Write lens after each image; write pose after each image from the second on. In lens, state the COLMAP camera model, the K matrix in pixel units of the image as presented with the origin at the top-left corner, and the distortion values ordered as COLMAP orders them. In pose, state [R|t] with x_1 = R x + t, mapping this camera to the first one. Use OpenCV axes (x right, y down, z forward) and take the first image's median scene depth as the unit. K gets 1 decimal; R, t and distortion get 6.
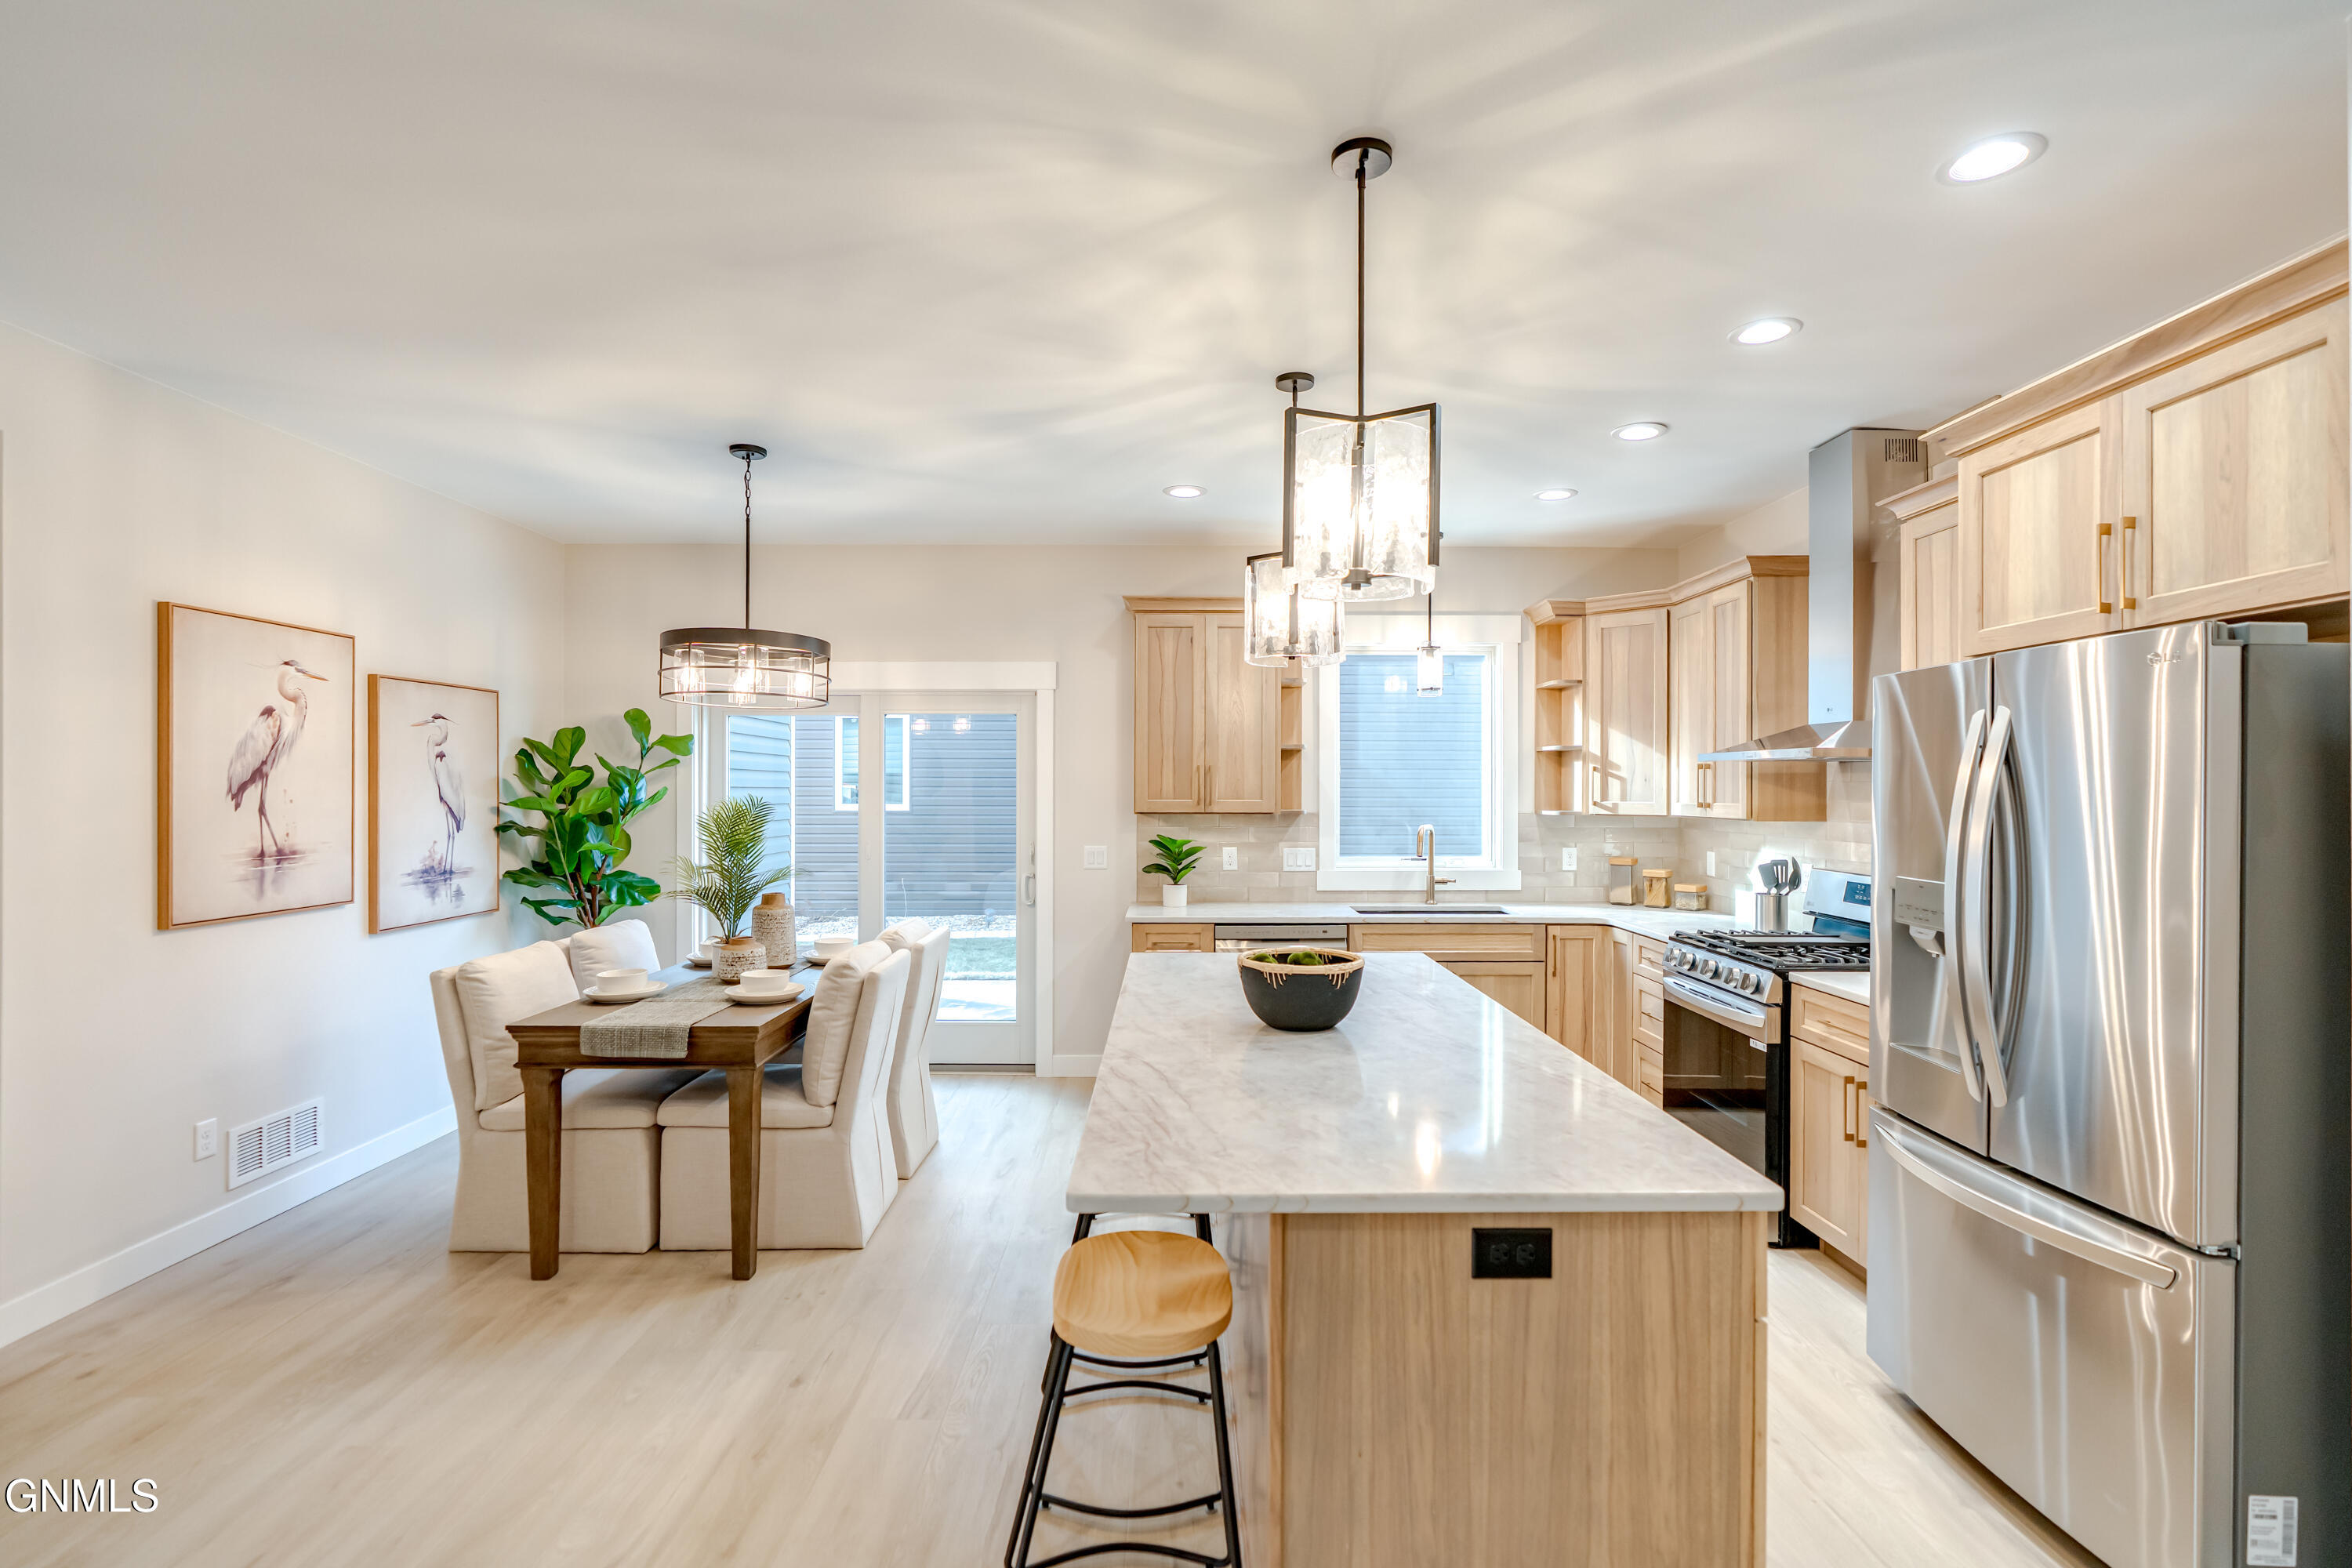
lens RADIAL K [[1086.6, 0, 1183.0], [0, 1086.6, 788.7], [0, 0, 1]] dist [-0.014034, 0.005391]
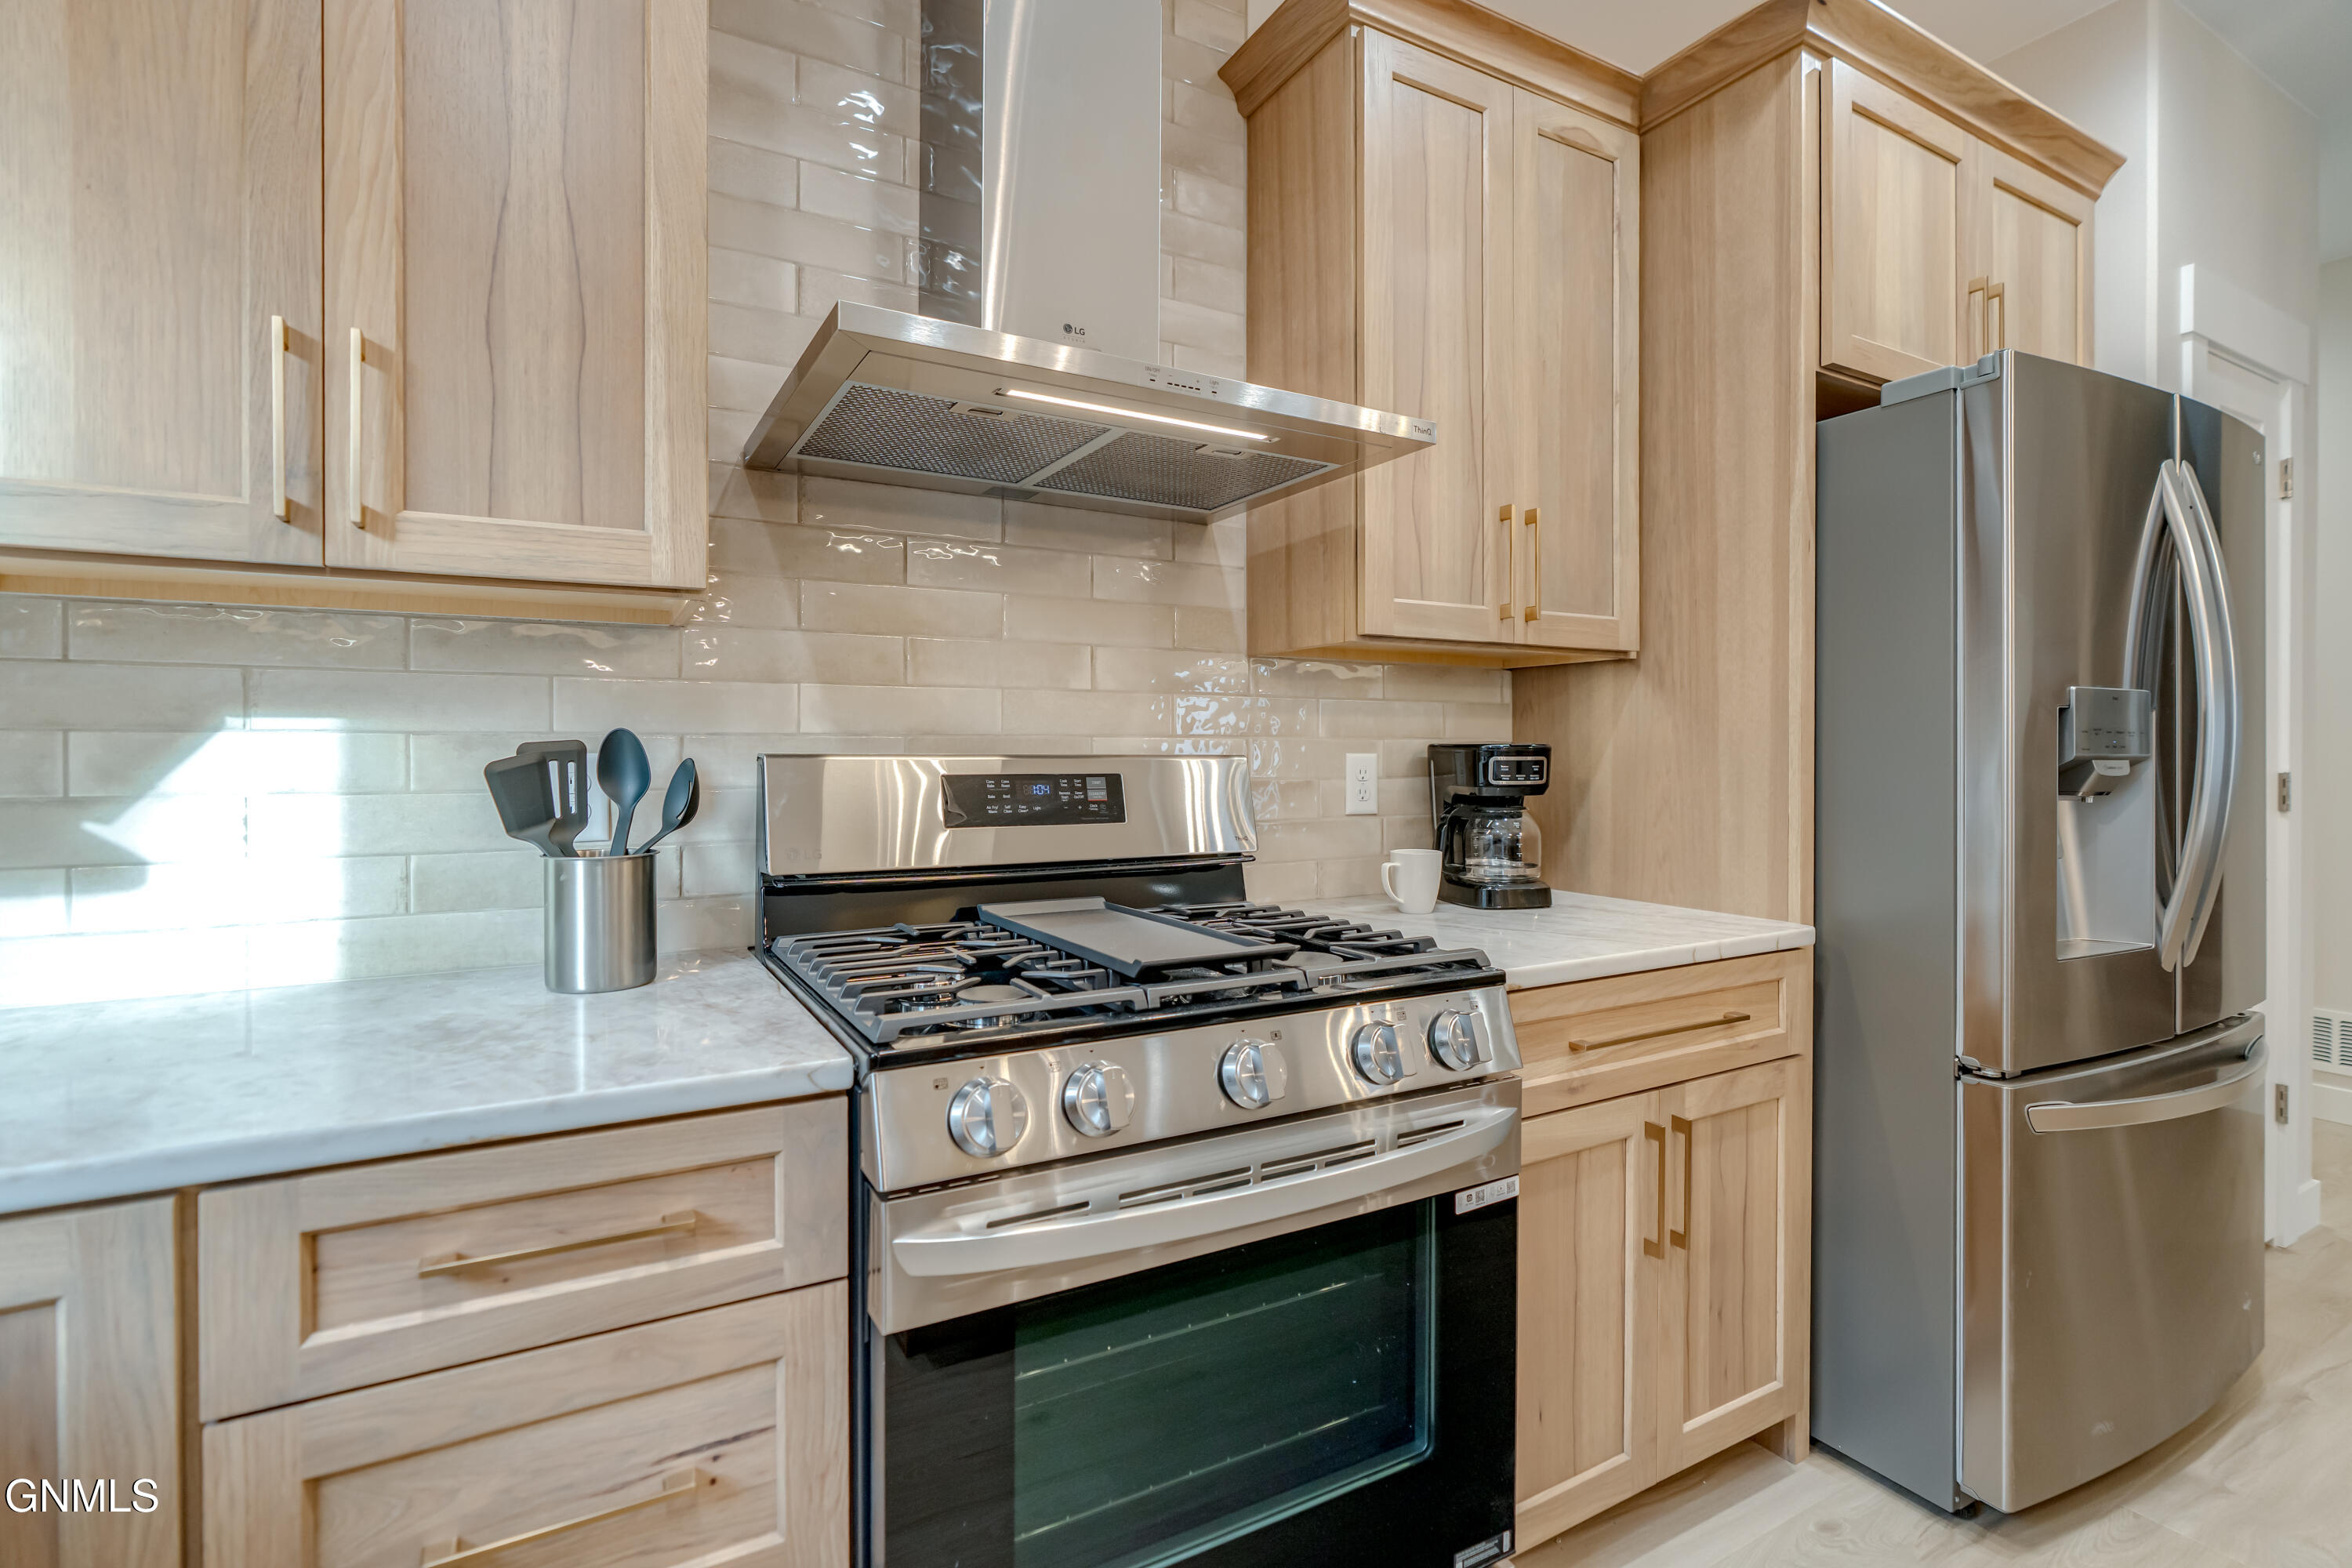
lens RADIAL K [[1084.7, 0, 1181.8], [0, 1084.7, 754.4], [0, 0, 1]] dist [-0.008638, 0.001649]
pose [[-0.484668, 0.001478, 0.874697, 0.195185], [-0.001276, 0.999996, -0.002397, 0.066857], [-0.874697, -0.002278, -0.484665, 0.952117]]
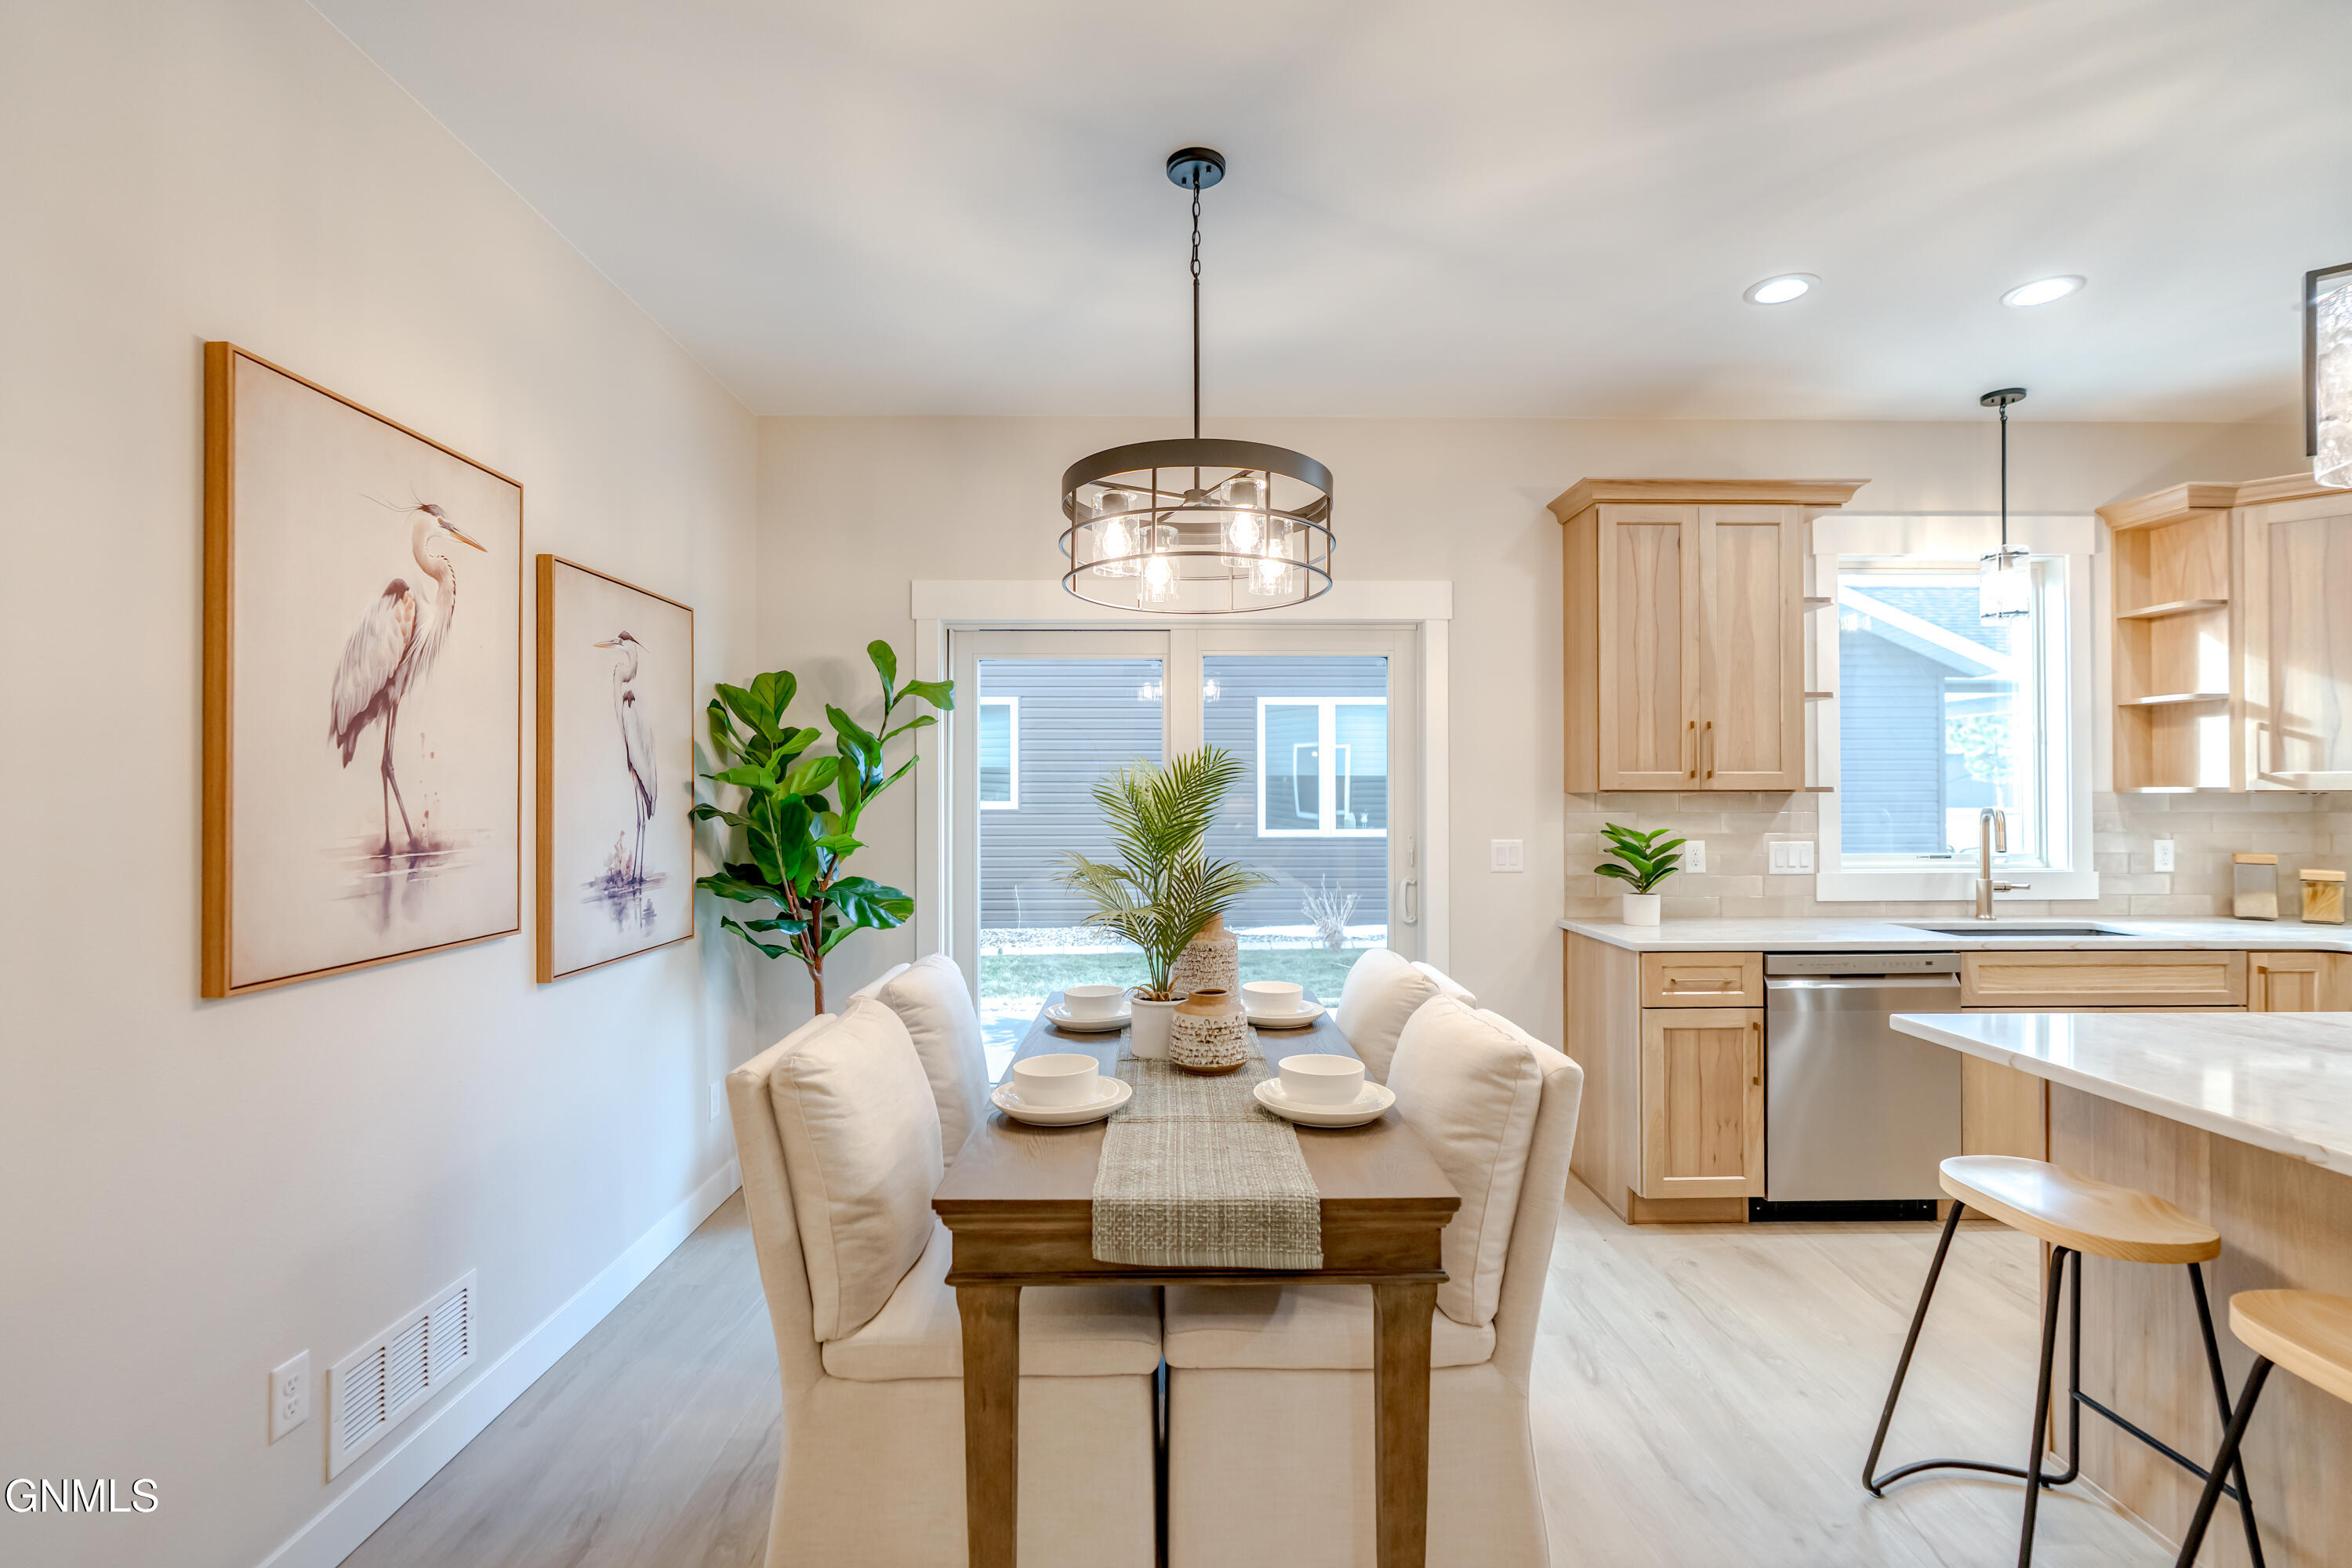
lens RADIAL K [[1058.9, 0, 1166.2], [0, 1058.9, 787.1], [0, 0, 1]] dist [-0.006995, 0.000896]
pose [[0.999992, -0.003018, 0.002802, -0.362099], [0.003040, 0.999965, -0.007847, 0.027392], [-0.002778, 0.007856, 0.999965, 0.365121]]
